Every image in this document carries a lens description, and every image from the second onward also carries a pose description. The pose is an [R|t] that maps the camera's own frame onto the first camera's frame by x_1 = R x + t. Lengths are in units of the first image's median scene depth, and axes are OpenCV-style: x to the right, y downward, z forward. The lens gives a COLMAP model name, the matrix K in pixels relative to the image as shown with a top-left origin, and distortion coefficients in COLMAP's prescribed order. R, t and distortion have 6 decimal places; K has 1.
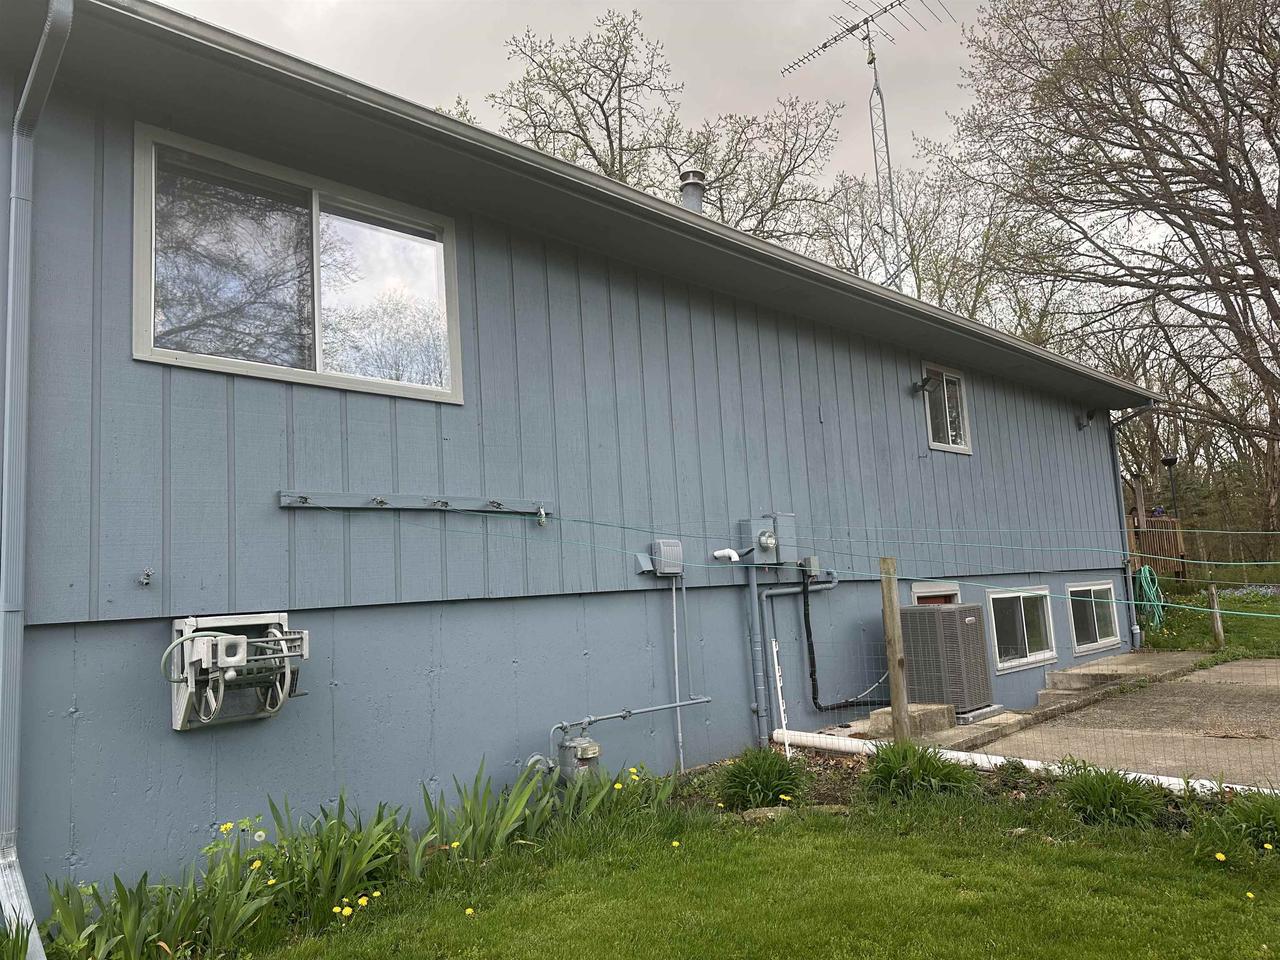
lens RADIAL K [[903.1, 0, 599.7], [0, 903.1, 486.6], [0, 0, 1]] dist [0.127488, -0.157077]
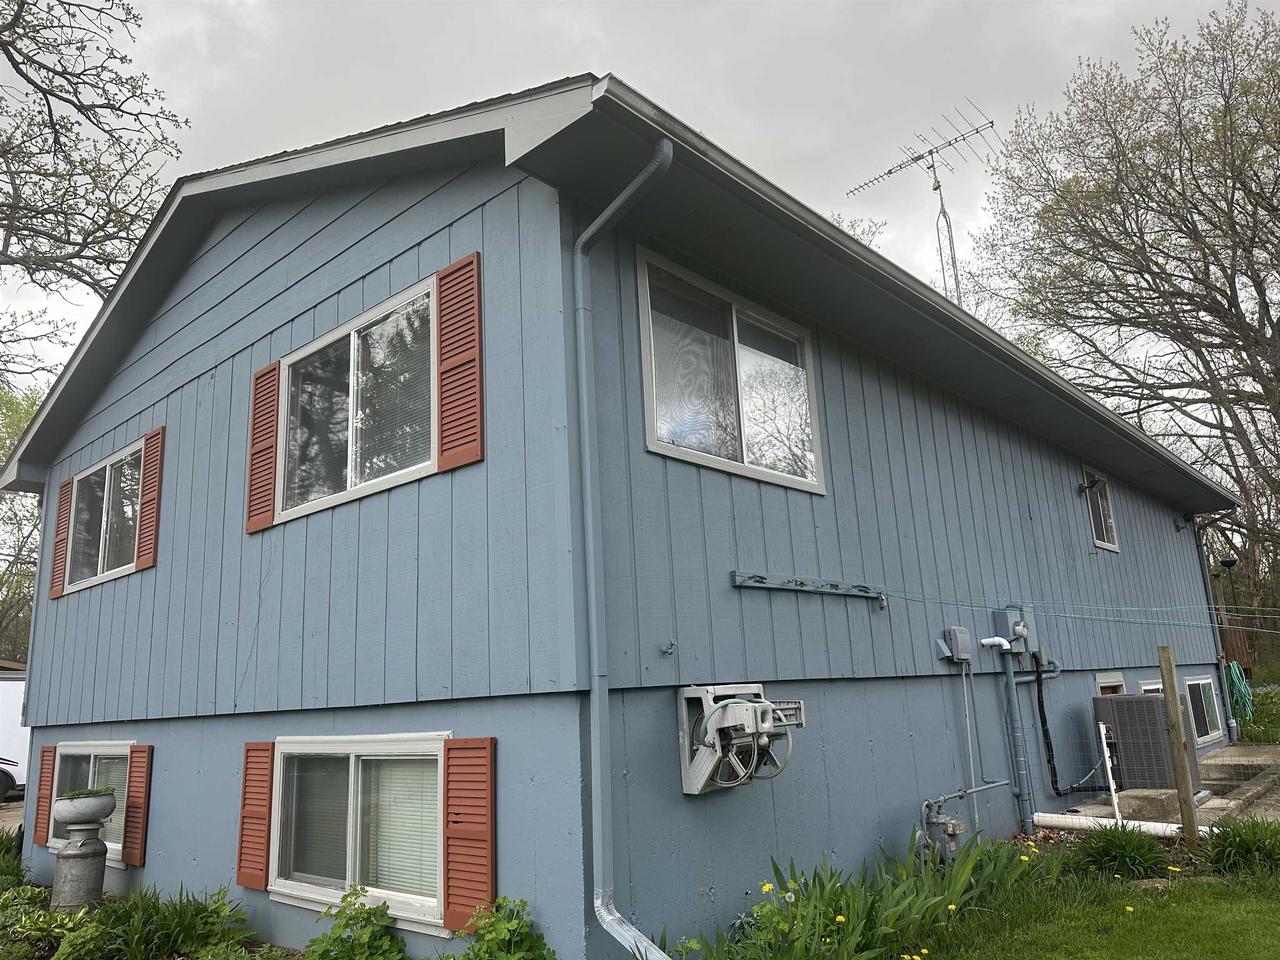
lens RADIAL K [[903.1, 0, 599.7], [0, 903.1, 486.6], [0, 0, 1]] dist [0.127488, -0.157077]
pose [[0.998123, 0.026180, 0.055355, -0.413152], [-0.020704, 0.995042, -0.097282, 0.009391], [-0.057627, 0.095953, 0.993716, -0.058224]]
